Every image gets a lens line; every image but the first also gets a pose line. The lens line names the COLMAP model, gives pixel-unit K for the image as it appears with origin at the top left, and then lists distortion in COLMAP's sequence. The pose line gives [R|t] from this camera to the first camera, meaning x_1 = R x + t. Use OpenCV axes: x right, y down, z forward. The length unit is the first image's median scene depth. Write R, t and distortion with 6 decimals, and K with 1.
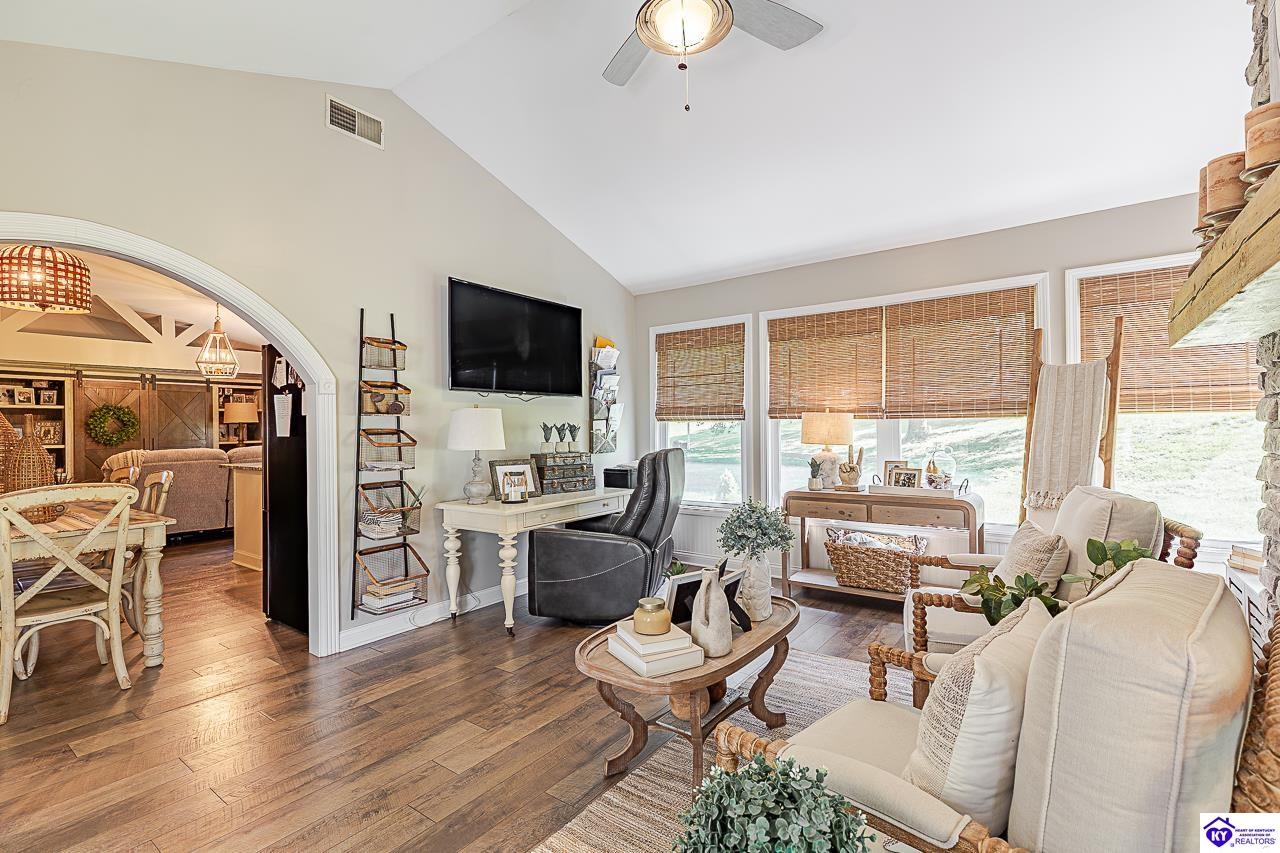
lens RADIAL K [[581.2, 0, 645.2], [0, 581.2, 427.9], [0, 0, 1]] dist [0.005786, -0.000247]
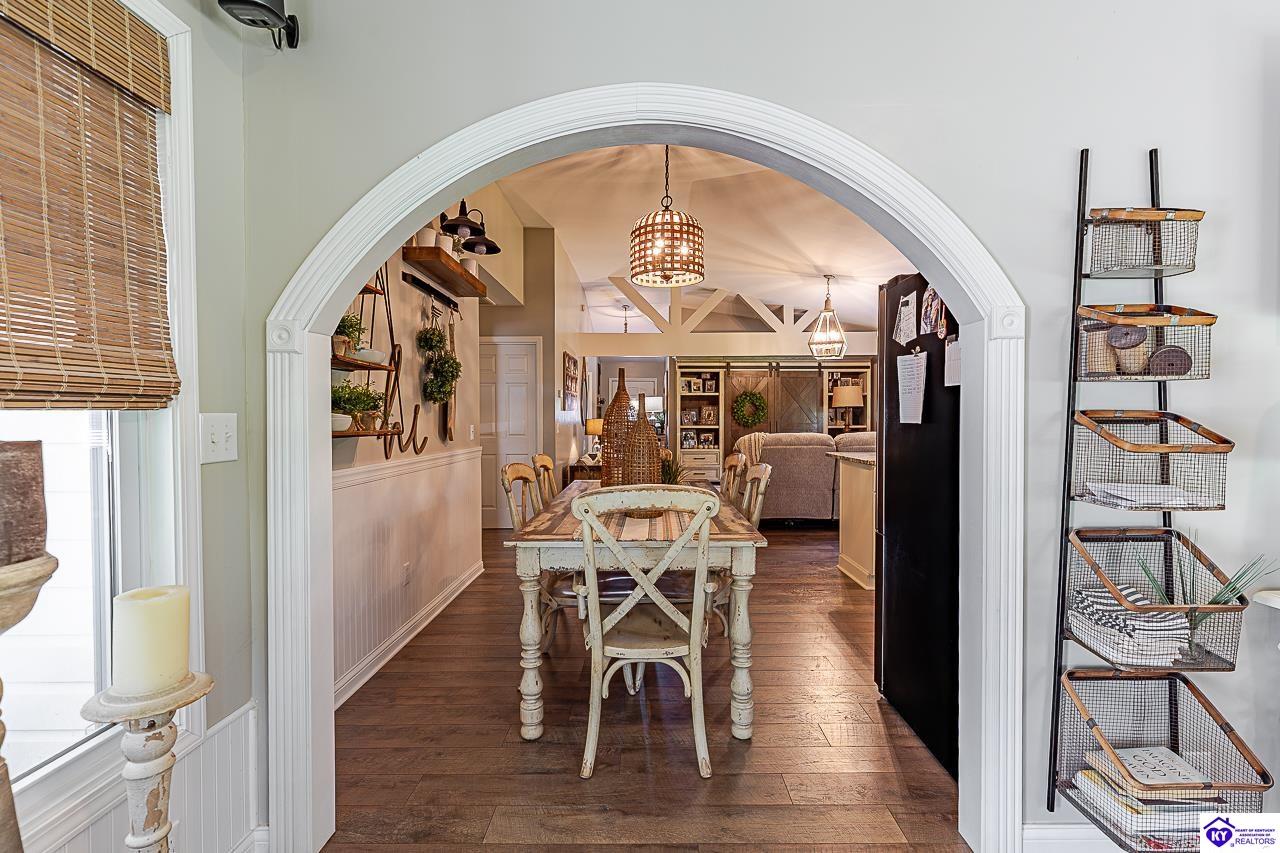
lens RADIAL K [[574.1, 0, 645.4], [0, 574.1, 427.5], [0, 0, 1]] dist [0.011948, -0.006125]
pose [[0.587603, 0.024782, -0.808770, -0.288901], [-0.005441, 0.999629, 0.026677, 0.004731], [0.809131, -0.011275, 0.587520, 0.410212]]
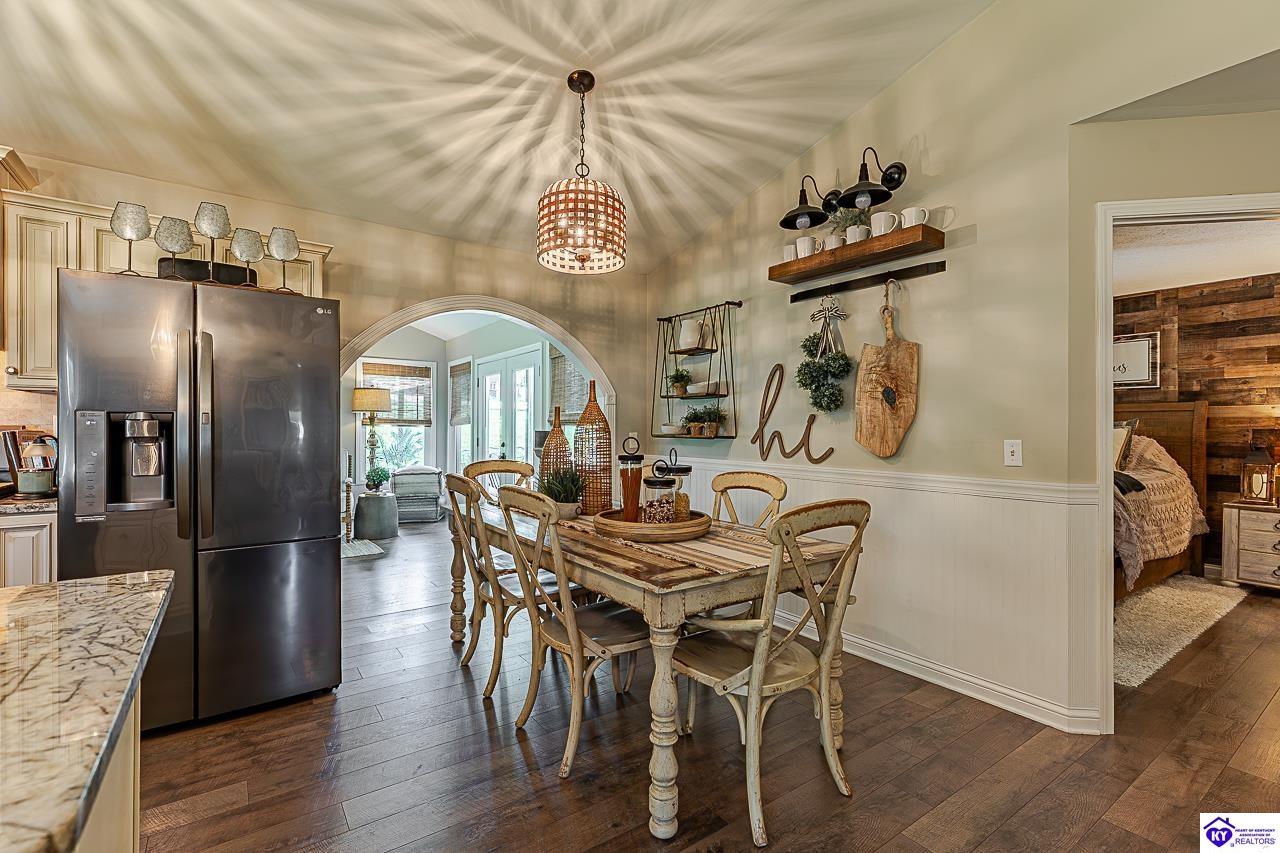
lens RADIAL K [[576.0, 0, 646.2], [0, 576.0, 427.7], [0, 0, 1]] dist [0.007829, -0.001321]
pose [[-0.950534, 0.011346, 0.310414, -1.266363], [0.010242, 0.999934, -0.005186, 0.018680], [-0.310452, -0.001750, -0.950587, 1.602862]]
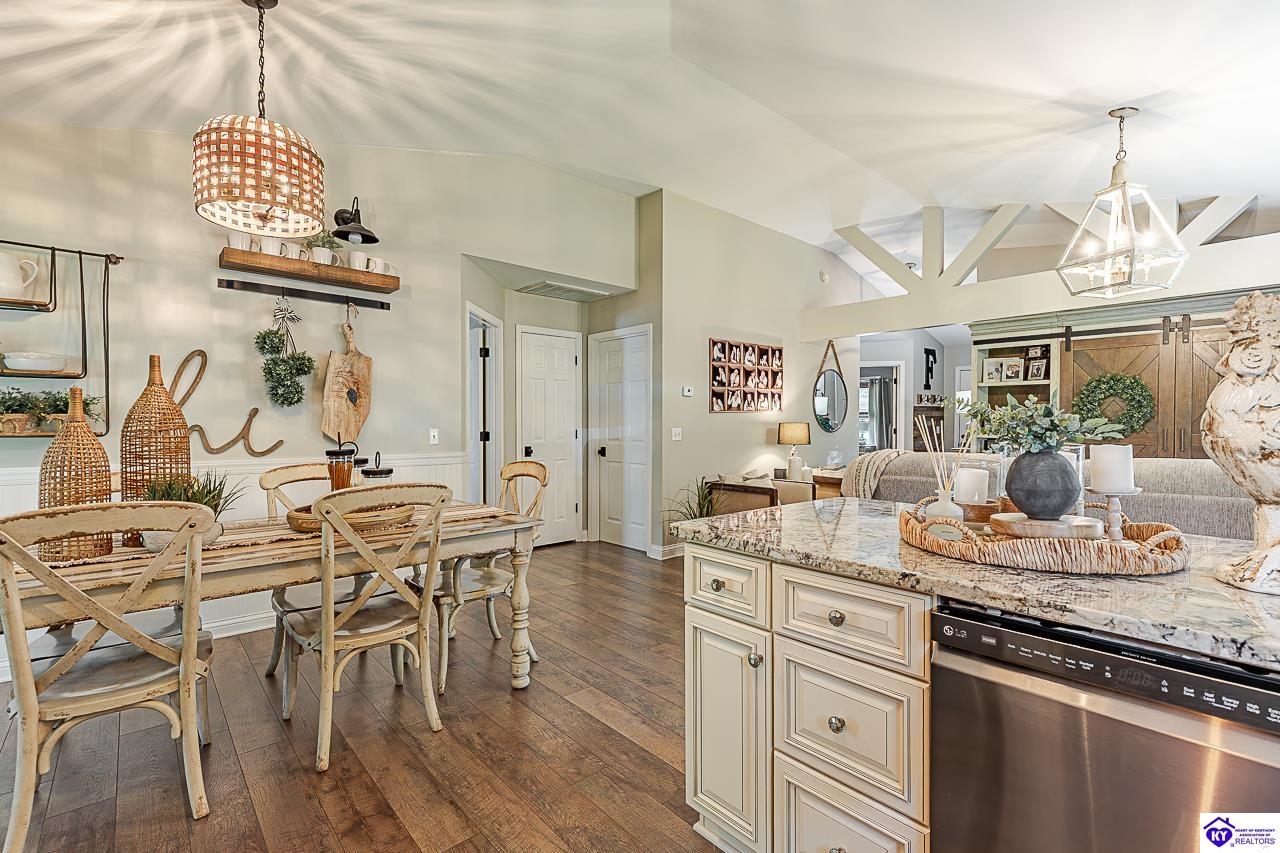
lens RADIAL K [[576.0, 0, 646.2], [0, 576.0, 427.7], [0, 0, 1]] dist [0.007829, -0.001321]
pose [[-0.208287, 0.023685, -0.977781, -0.463475], [0.000395, 0.999709, 0.024132, 0.005357], [0.978068, 0.004640, -0.208236, 1.452723]]
